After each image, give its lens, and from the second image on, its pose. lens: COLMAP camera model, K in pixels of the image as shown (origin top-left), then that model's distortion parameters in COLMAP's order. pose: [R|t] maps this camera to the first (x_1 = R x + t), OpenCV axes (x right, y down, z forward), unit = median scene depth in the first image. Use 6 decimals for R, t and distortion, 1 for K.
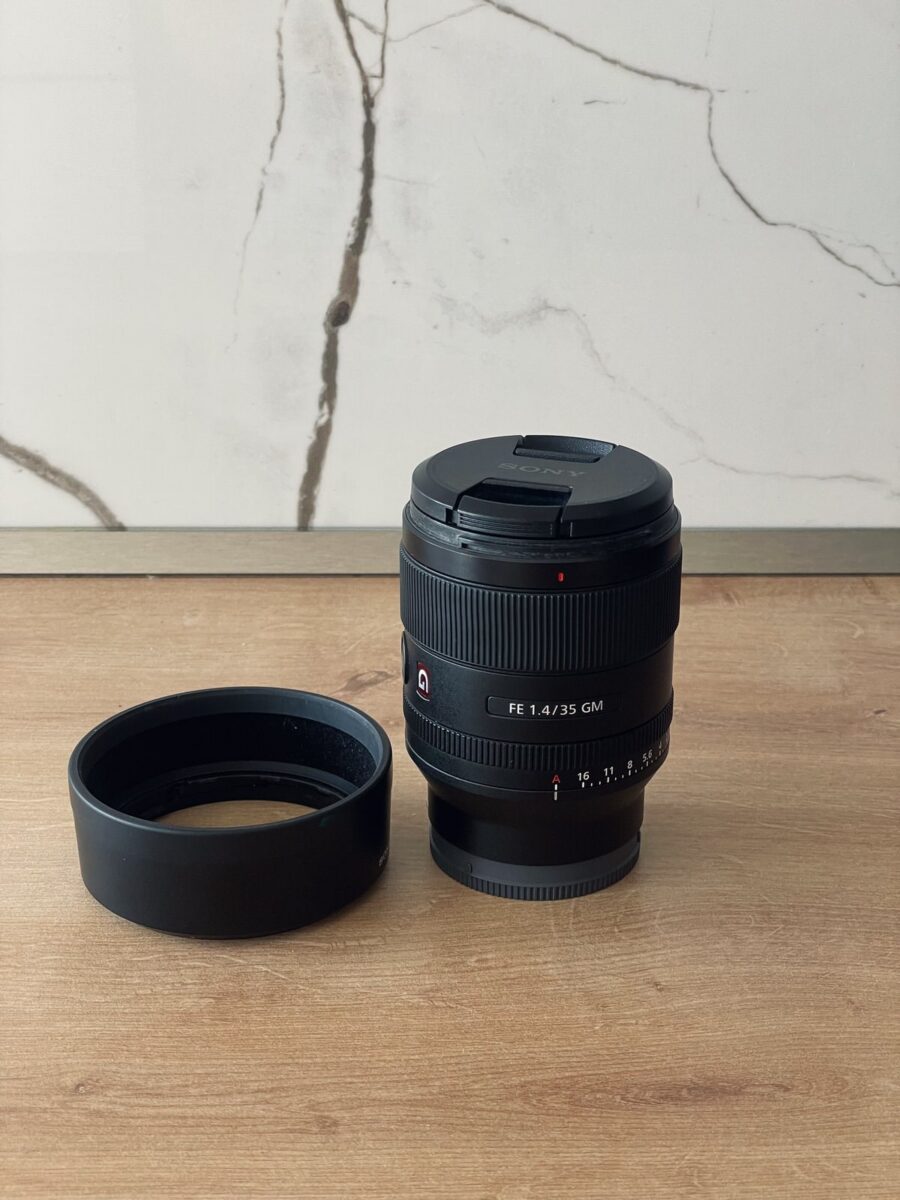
lens RADIAL K [[1844.5, 0, 445.5], [0, 1844.5, 602.8], [0, 0, 1]] dist [0.017555, 0.000000]
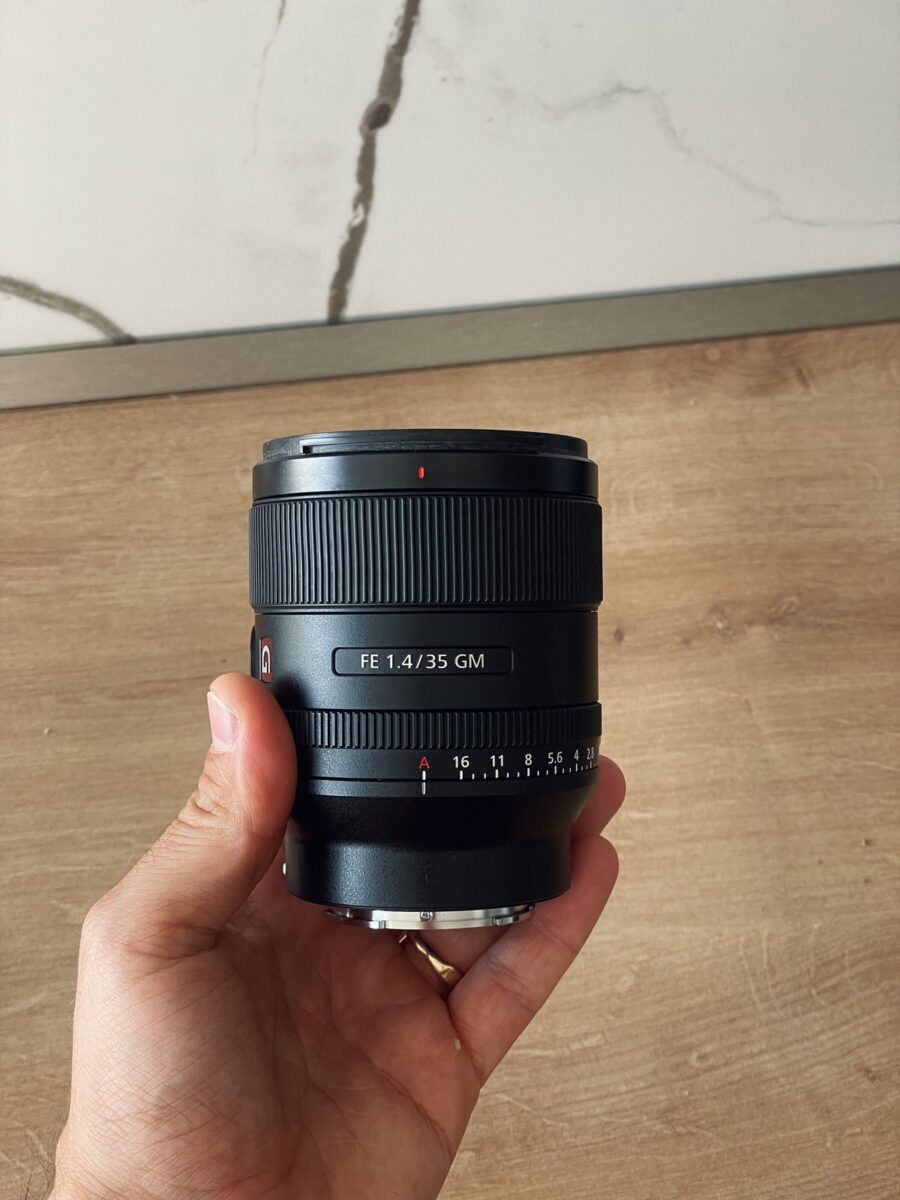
lens RADIAL K [[1844.5, 0, 423.6], [0, 1844.5, 617.8], [0, 0, 1]] dist [0.017555, 0.000000]
pose [[0.987725, -0.114546, 0.106203, -0.157055], [0.042784, 0.852283, 0.521329, -0.411402], [-0.150231, -0.510385, 0.846722, 0.173852]]
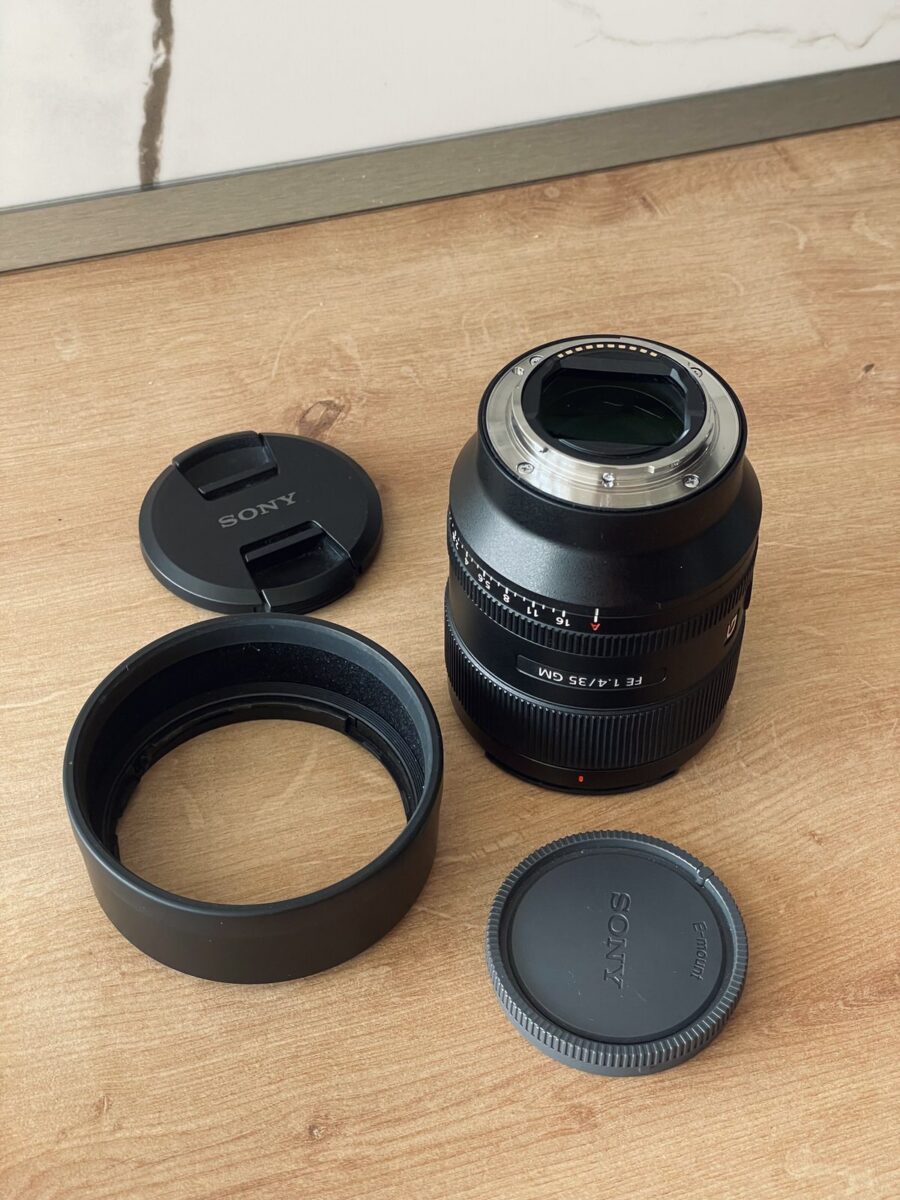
lens RADIAL K [[1844.5, 0, 446.6], [0, 1844.5, 612.5], [0, 0, 1]] dist [0.017555, 0.000000]
pose [[0.956957, -0.211313, 0.198945, -0.166887], [0.103371, 0.888689, 0.446707, -0.246061], [-0.271196, -0.406914, 0.872281, 0.165963]]
